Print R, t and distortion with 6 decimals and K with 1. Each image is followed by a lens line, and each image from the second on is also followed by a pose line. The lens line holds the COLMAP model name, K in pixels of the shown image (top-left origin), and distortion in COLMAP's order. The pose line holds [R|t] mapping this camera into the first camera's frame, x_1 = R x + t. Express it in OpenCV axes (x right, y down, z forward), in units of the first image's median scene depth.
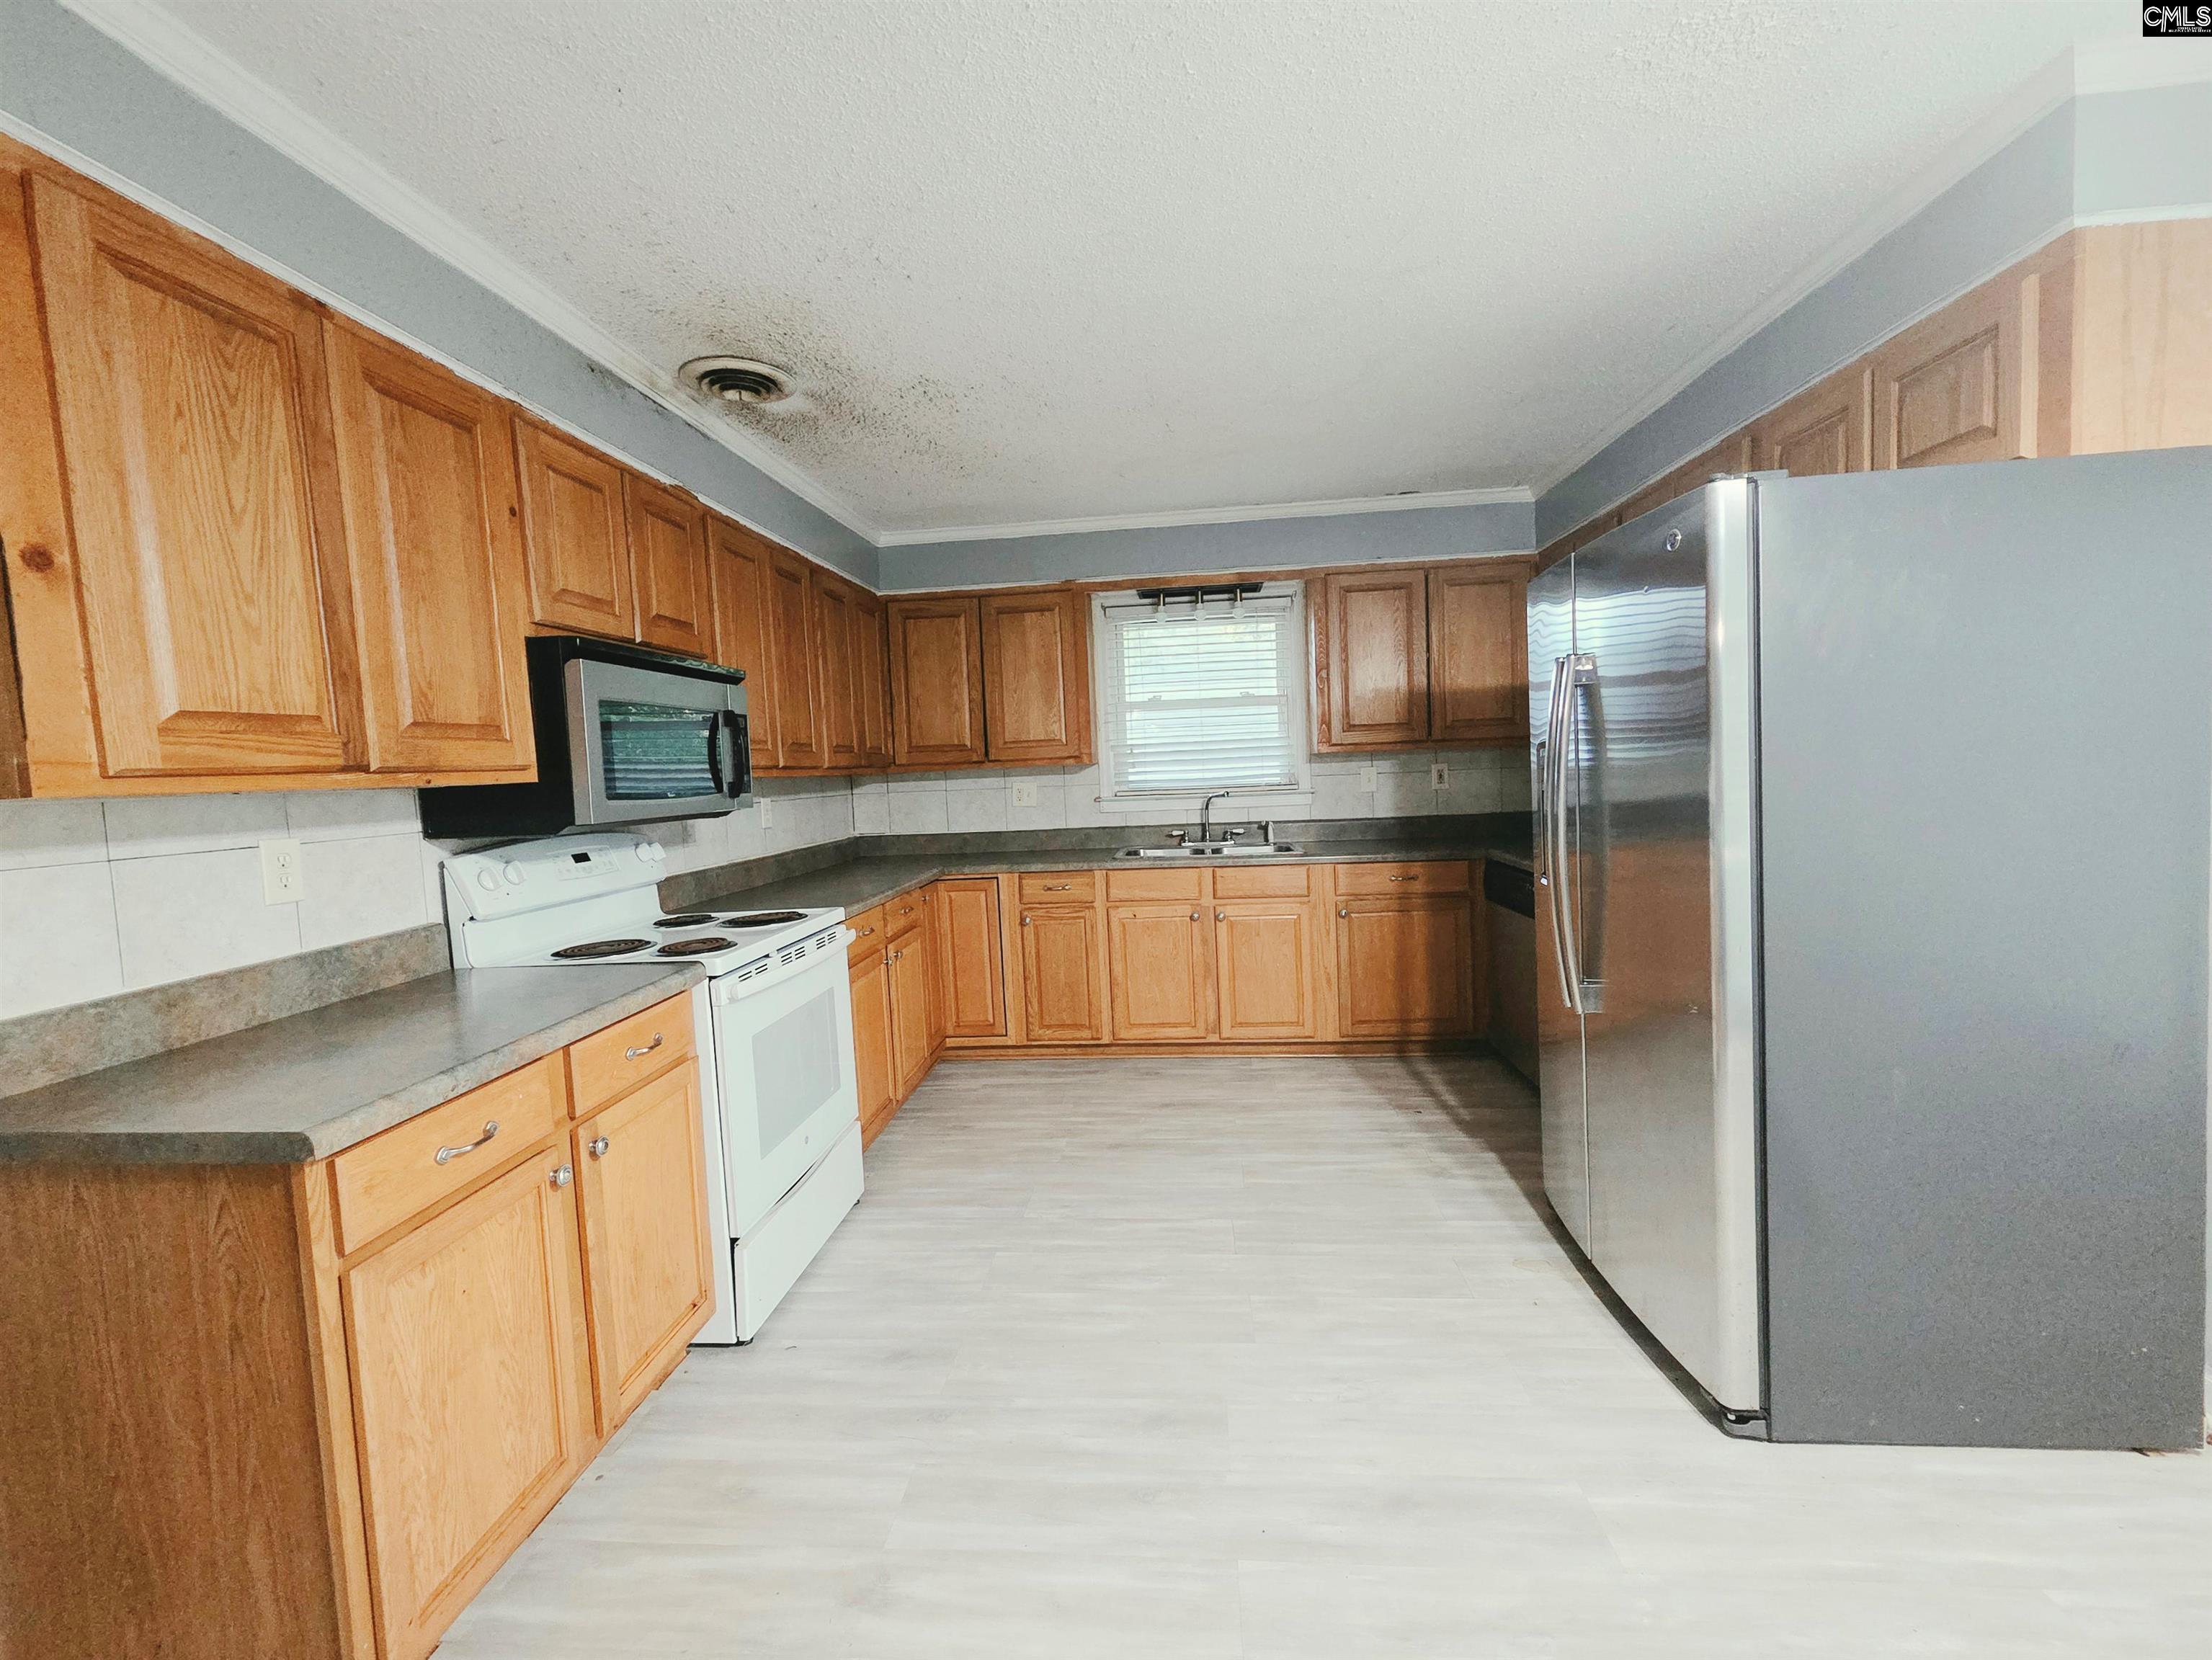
lens RADIAL K [[911.0, 0, 1106.0], [0, 911.0, 830.0], [0, 0, 1]] dist [-0.001575, -0.000546]
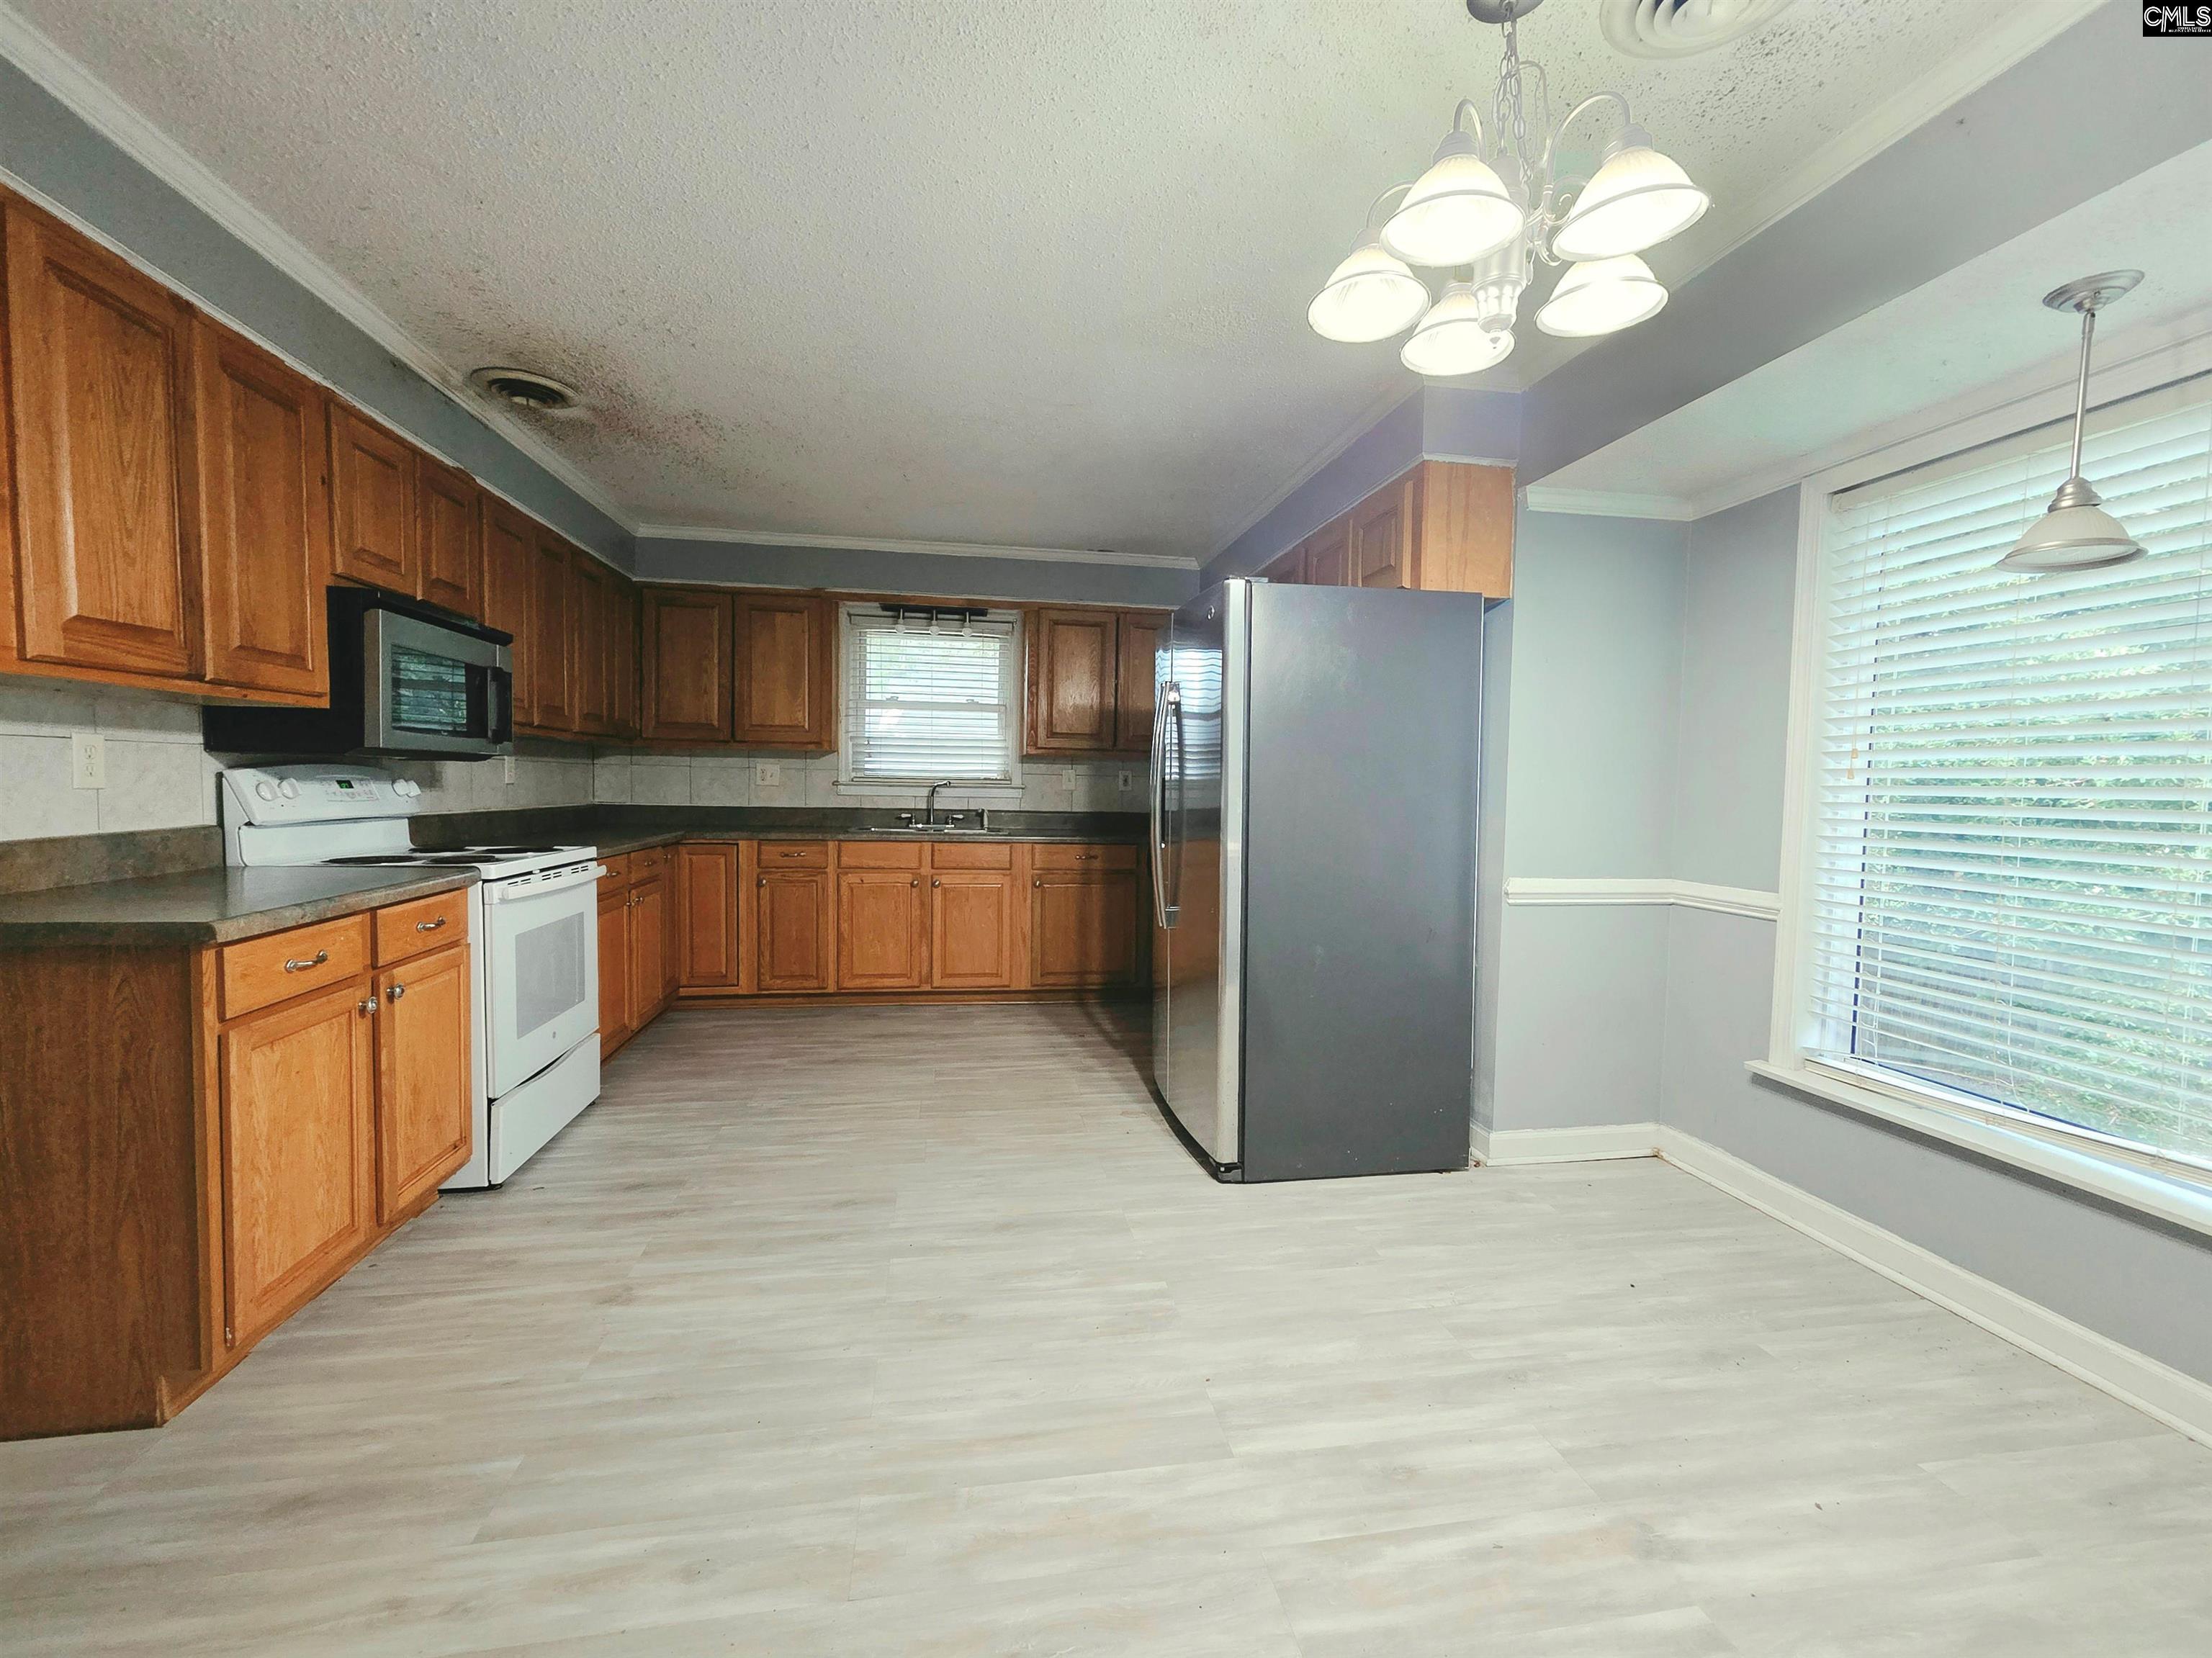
lens RADIAL K [[911.0, 0, 1106.0], [0, 911.0, 829.0], [0, 0, 1]] dist [-0.001575, -0.000546]
pose [[0.963254, 0.048990, 0.264086, 0.036848], [-0.043039, 0.998673, -0.028277, 0.082083], [-0.265120, 0.015872, 0.964085, -0.353178]]
